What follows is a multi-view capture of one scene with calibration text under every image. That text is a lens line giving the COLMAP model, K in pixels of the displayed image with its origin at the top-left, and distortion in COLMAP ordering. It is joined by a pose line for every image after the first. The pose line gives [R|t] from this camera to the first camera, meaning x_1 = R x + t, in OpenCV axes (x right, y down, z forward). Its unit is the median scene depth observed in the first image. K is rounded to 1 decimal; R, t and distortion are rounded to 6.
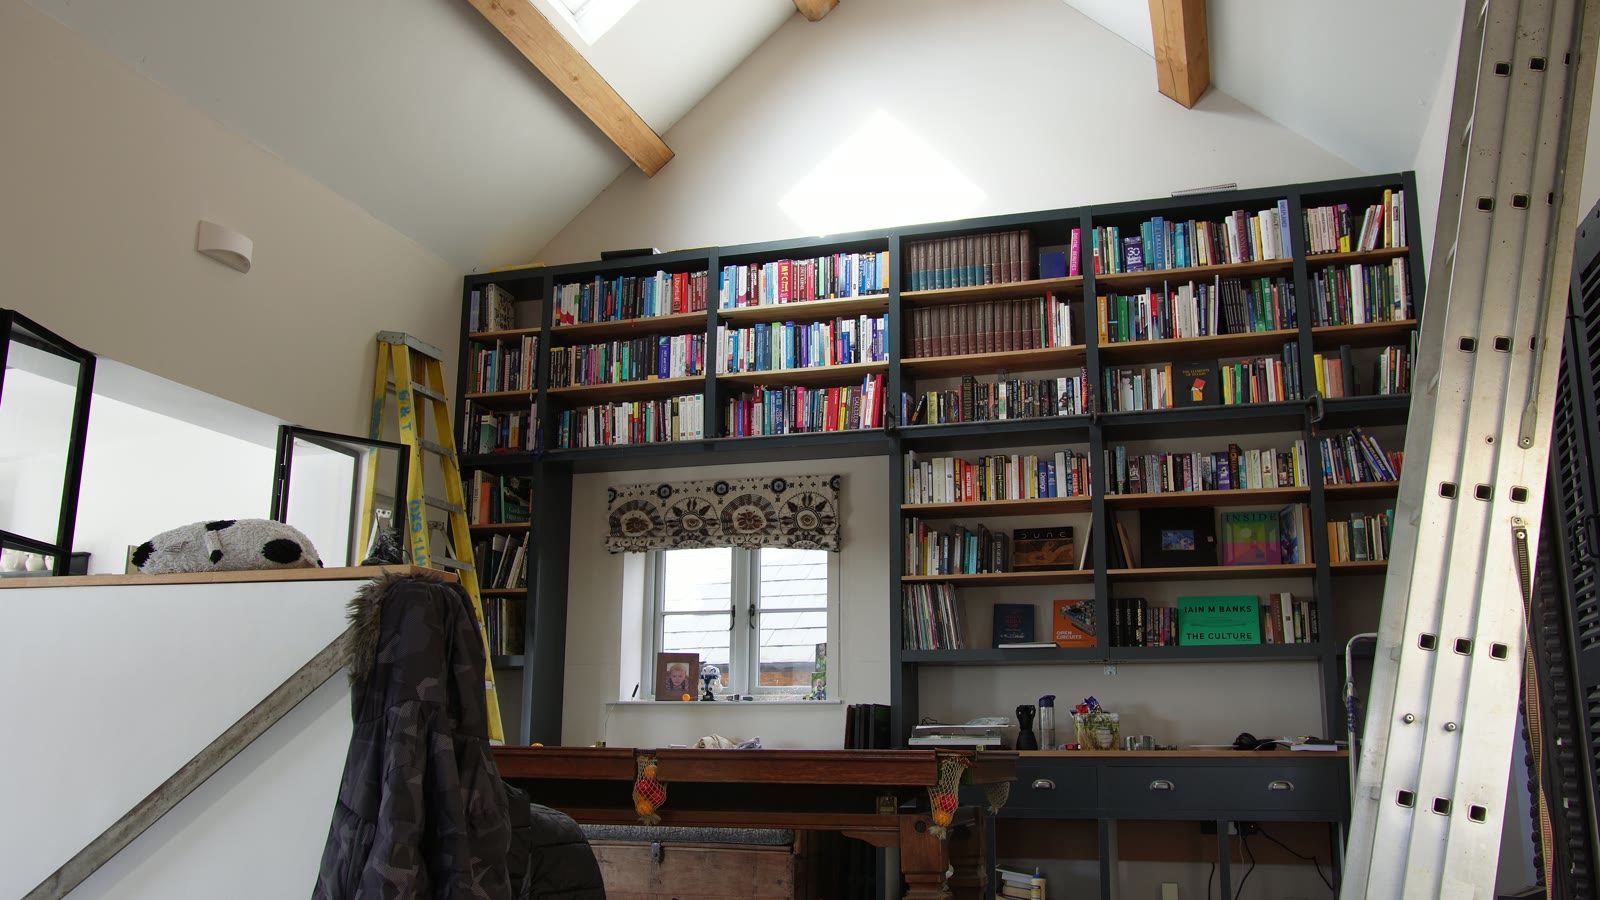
lens RADIAL K [[1299.4, 0, 799.6], [0, 1299.4, 456.7], [0, 0, 1]] dist [-0.079524, 0.077326]
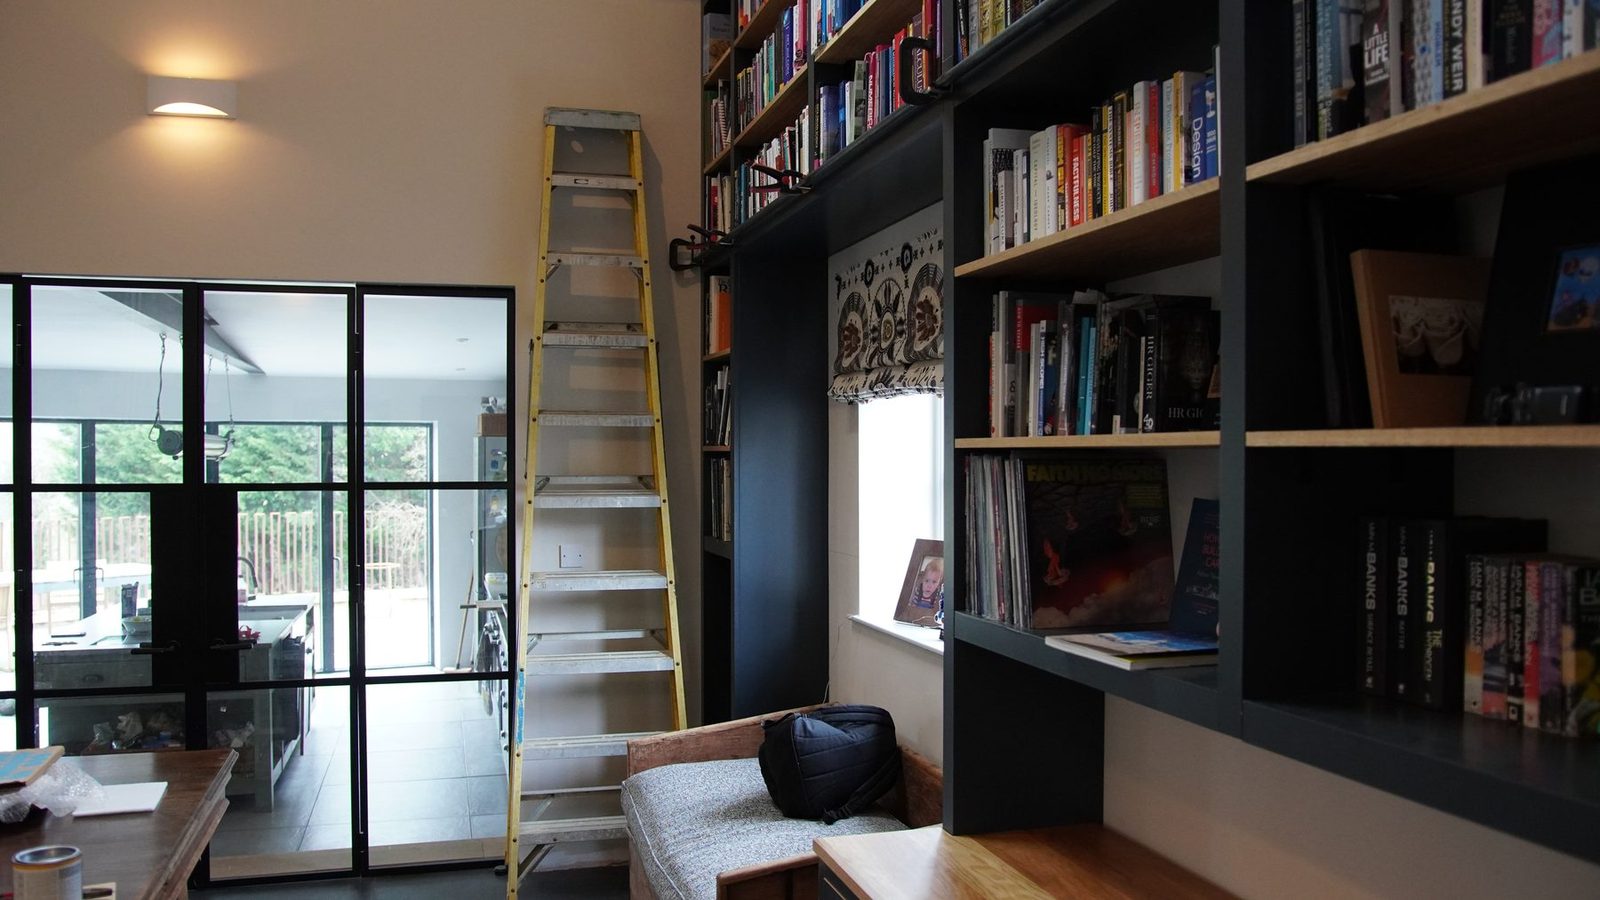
lens RADIAL K [[1299.4, 0, 799.6], [0, 1299.4, 456.7], [0, 0, 1]] dist [-0.079524, 0.077326]
pose [[0.547452, -0.005094, -0.836822, 0.382498], [0.182294, 0.976693, 0.113313, 0.038215], [0.816741, -0.214581, 0.535621, 0.692653]]
